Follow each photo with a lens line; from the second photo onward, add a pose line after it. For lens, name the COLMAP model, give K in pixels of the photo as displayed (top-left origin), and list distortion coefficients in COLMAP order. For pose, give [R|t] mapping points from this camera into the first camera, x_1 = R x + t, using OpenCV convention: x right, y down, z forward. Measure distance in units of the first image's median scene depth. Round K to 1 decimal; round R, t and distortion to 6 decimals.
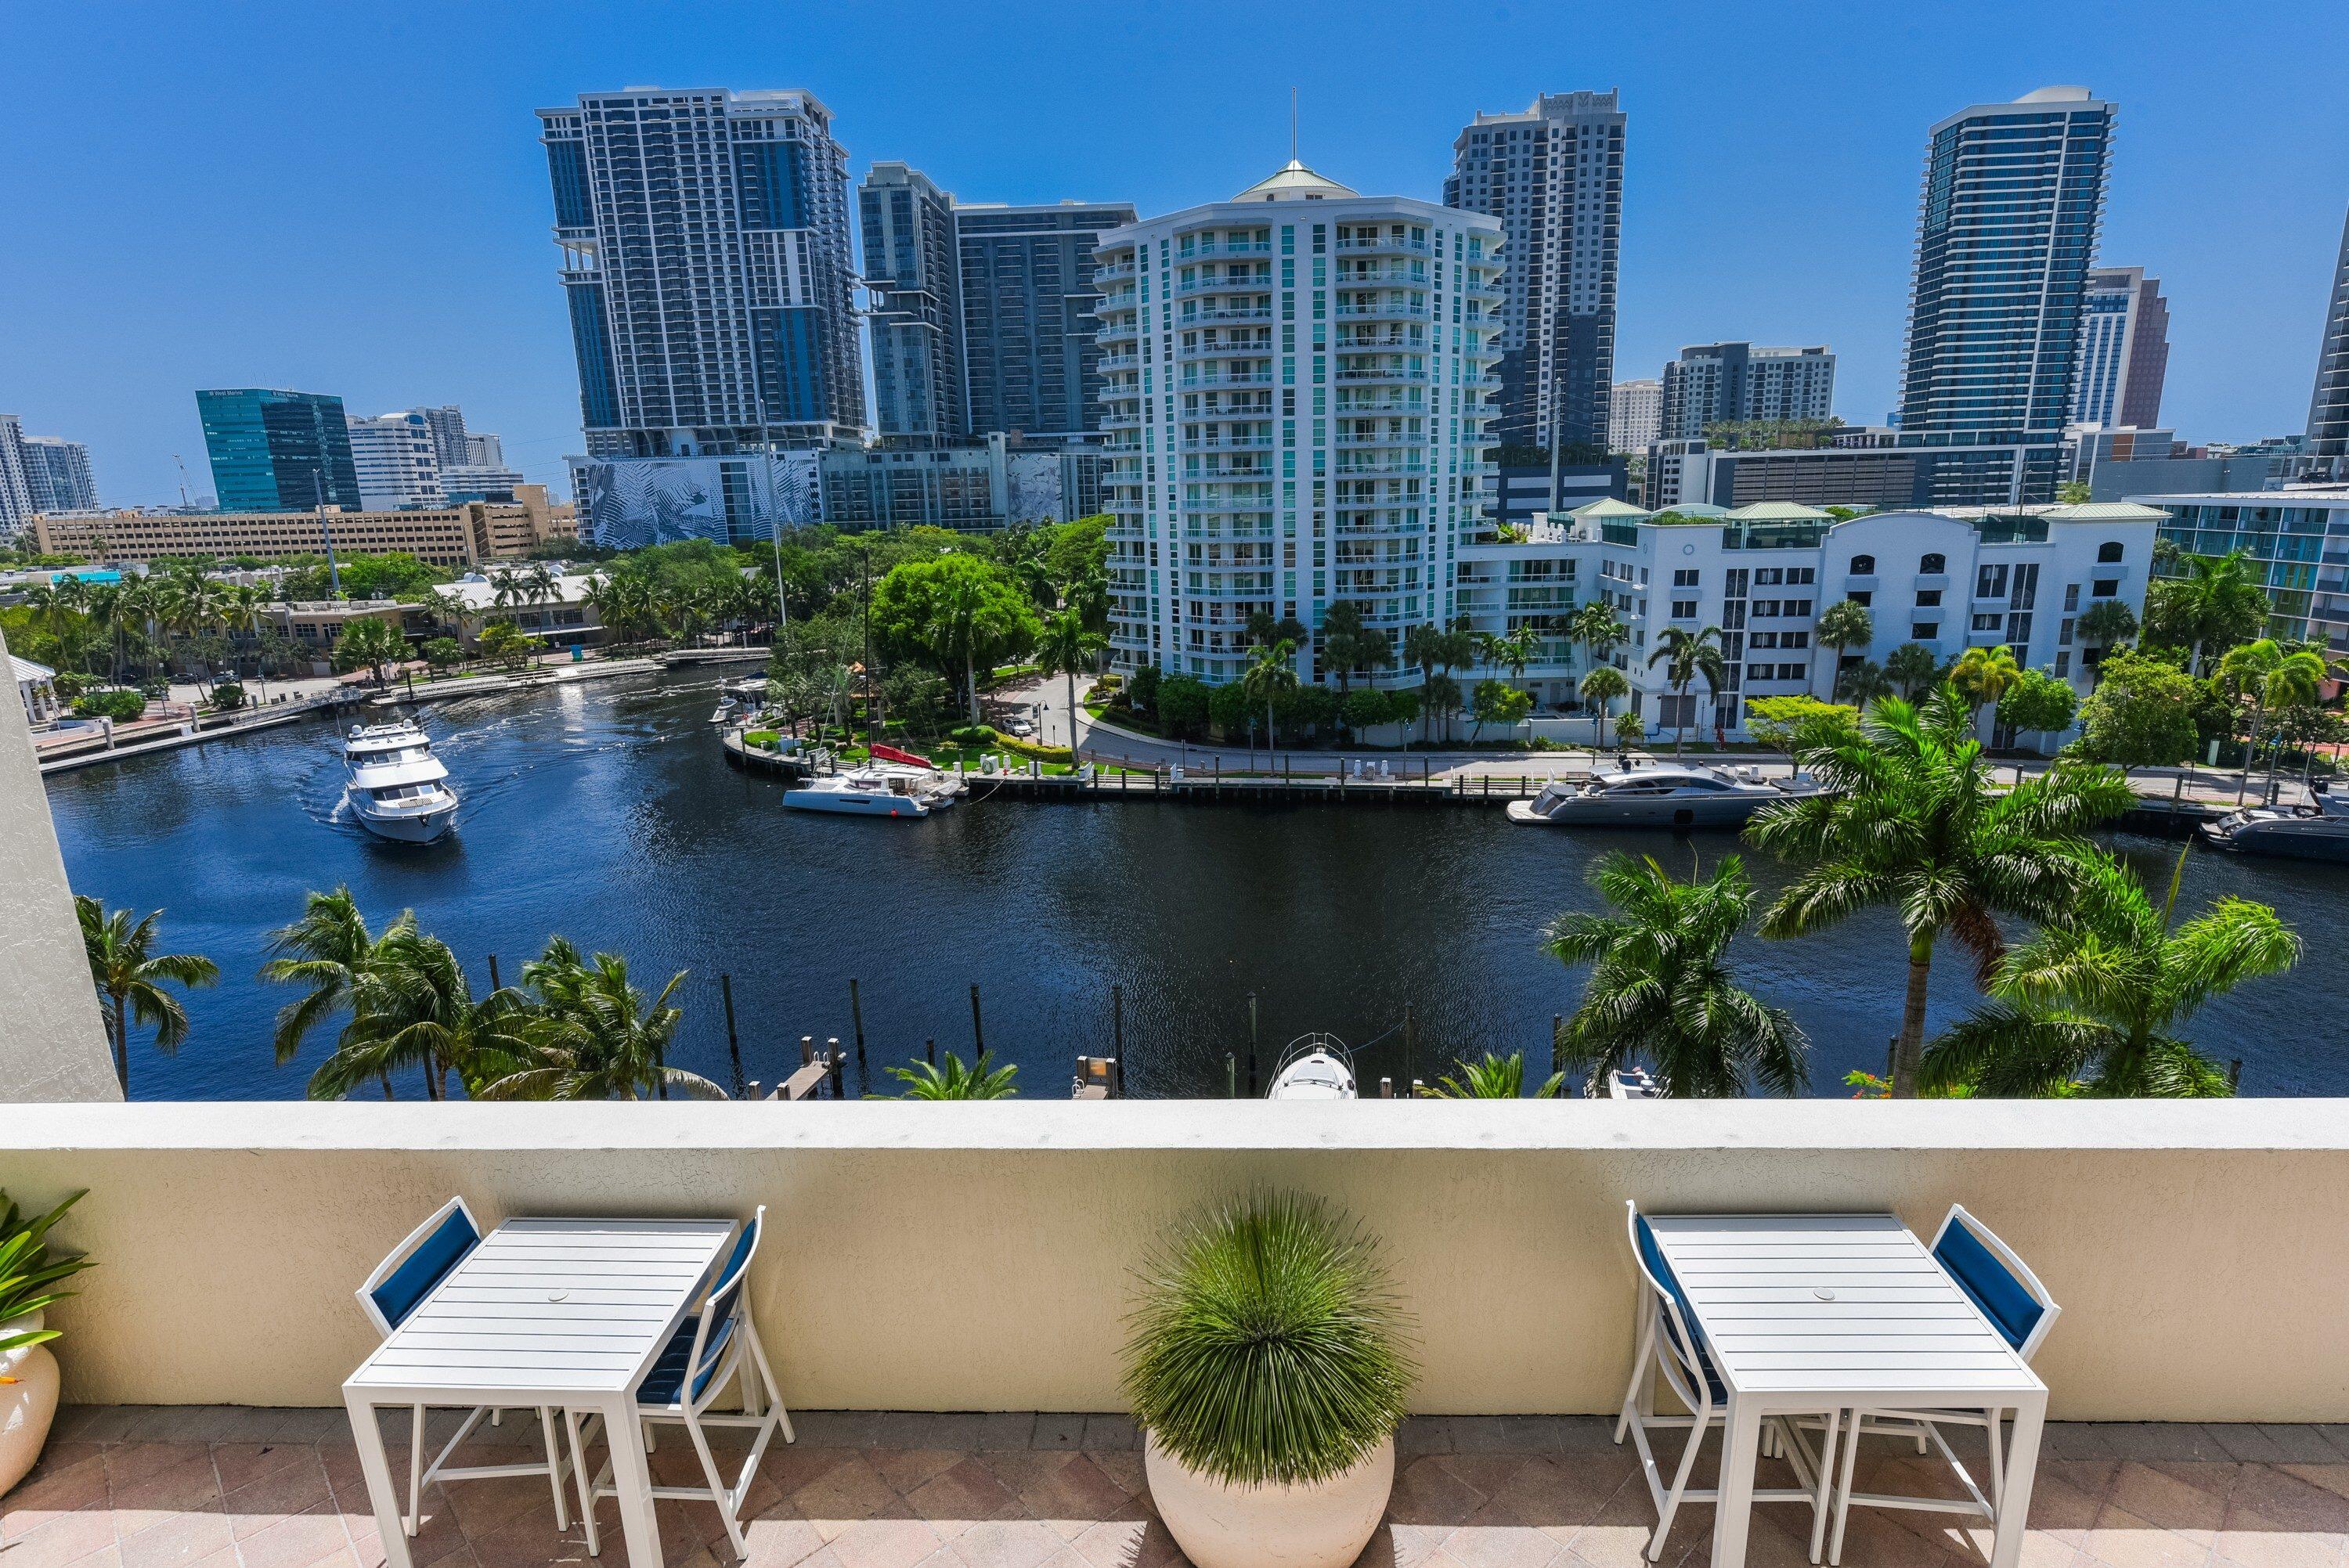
lens RADIAL K [[1233.7, 0, 1188.0], [0, 1233.7, 793.4], [0, 0, 1]] dist [0.007460, 0.000106]
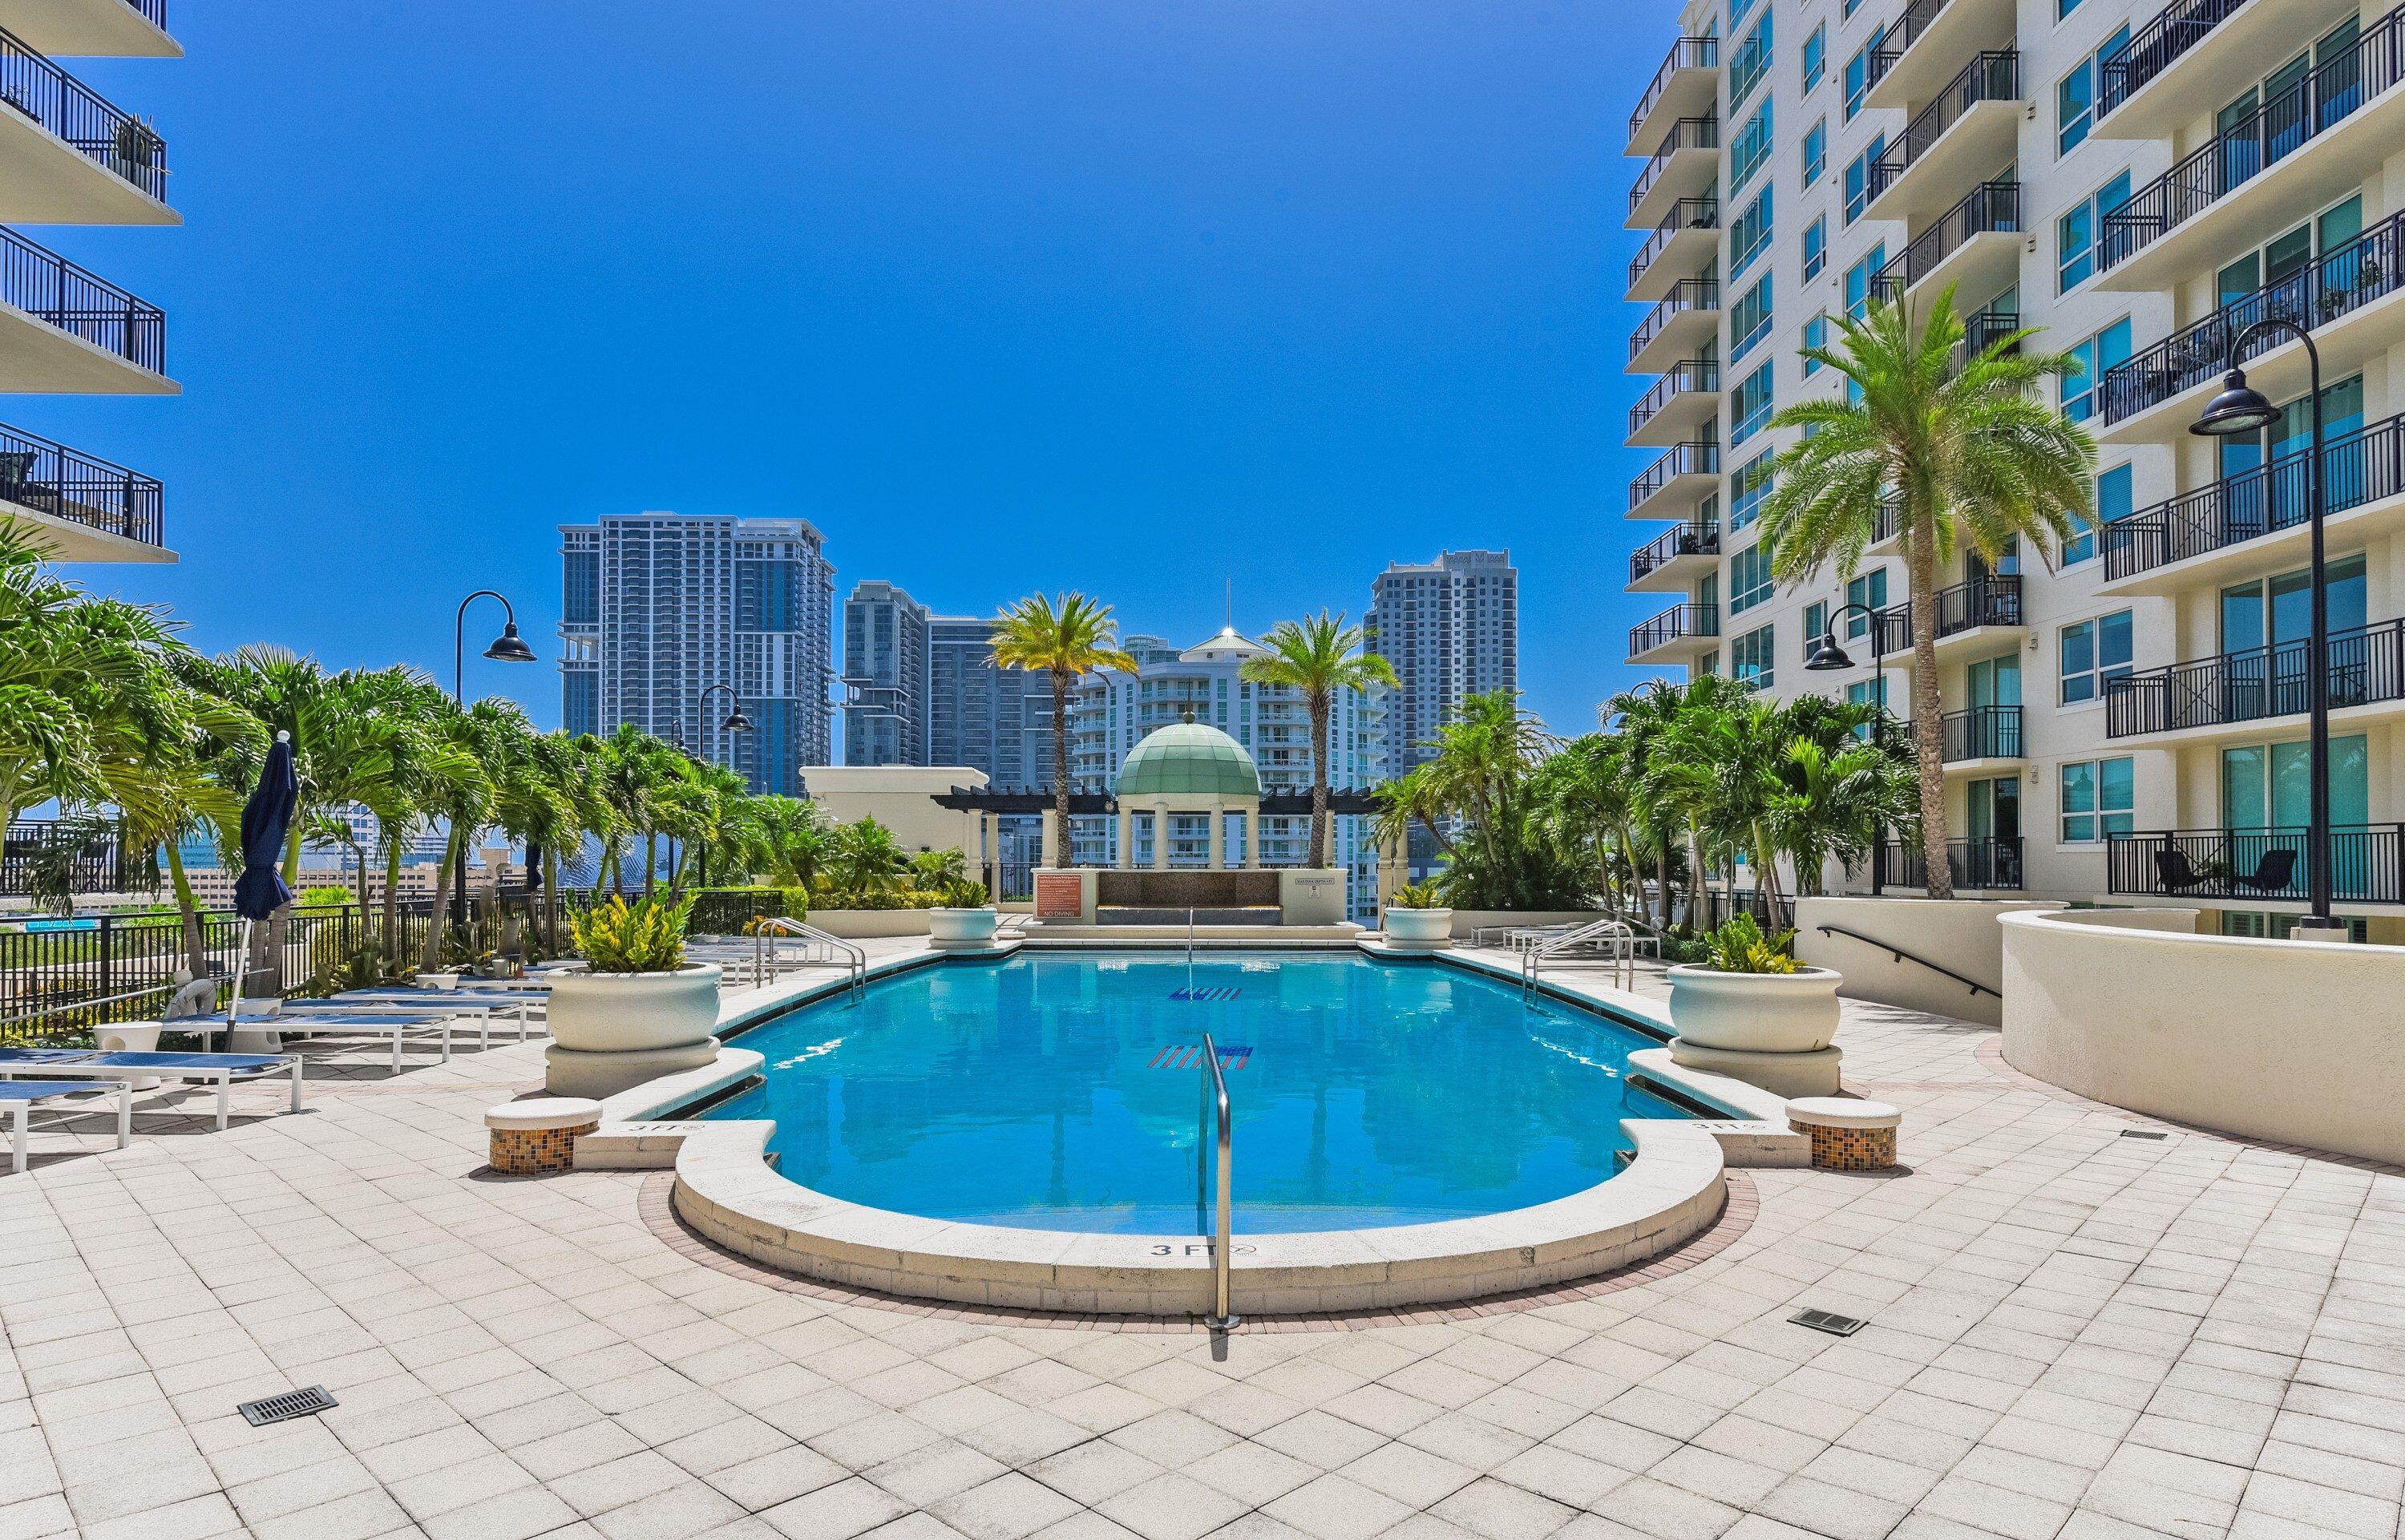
lens RADIAL K [[1311.3, 0, 1206.4], [0, 1311.3, 855.3], [0, 0, 1]] dist [0.004634, 0.000881]
pose [[0.997770, 0.028182, 0.060499, -0.005811], [-0.012015, 0.967513, -0.252534, 0.029063], [-0.065650, 0.251244, 0.965695, -0.110314]]
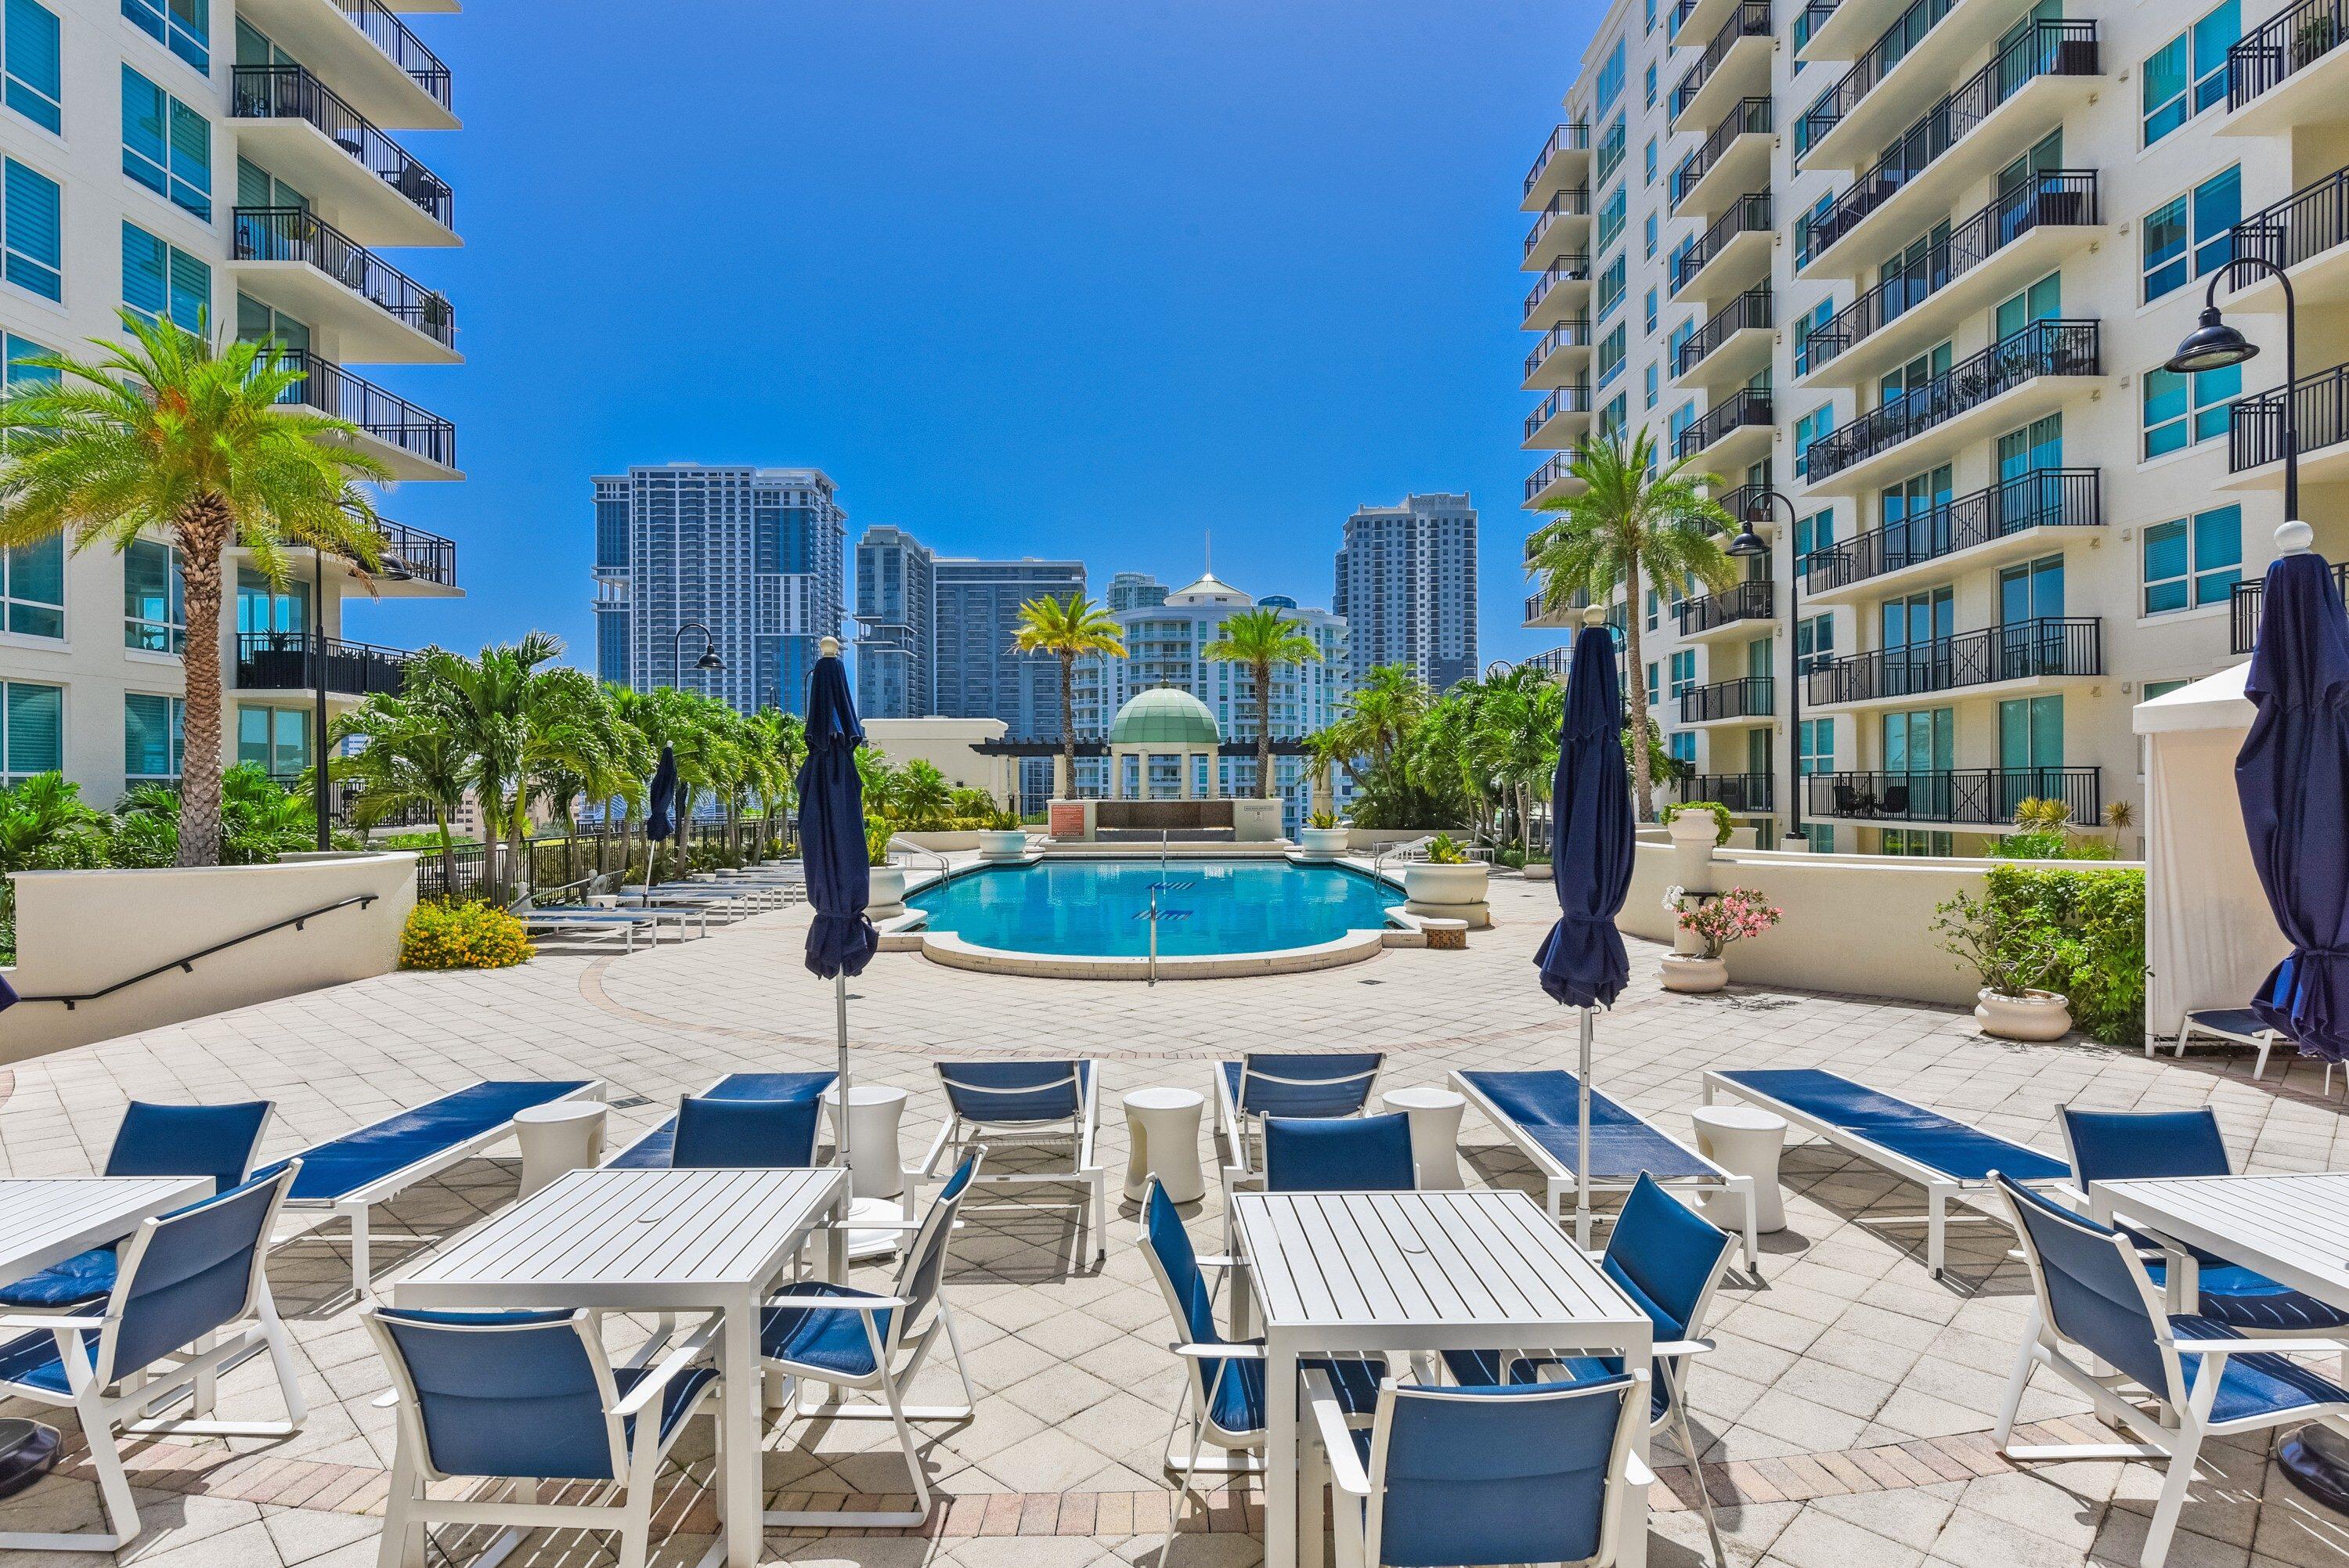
lens RADIAL K [[1233.7, 0, 1188.0], [0, 1233.7, 793.4], [0, 0, 1]] dist [0.007460, 0.000106]
pose [[0.998147, 0.021299, 0.056994, -0.005853], [-0.007076, 0.971009, -0.238939, 0.034045], [-0.060430, 0.238093, 0.969361, -0.134793]]
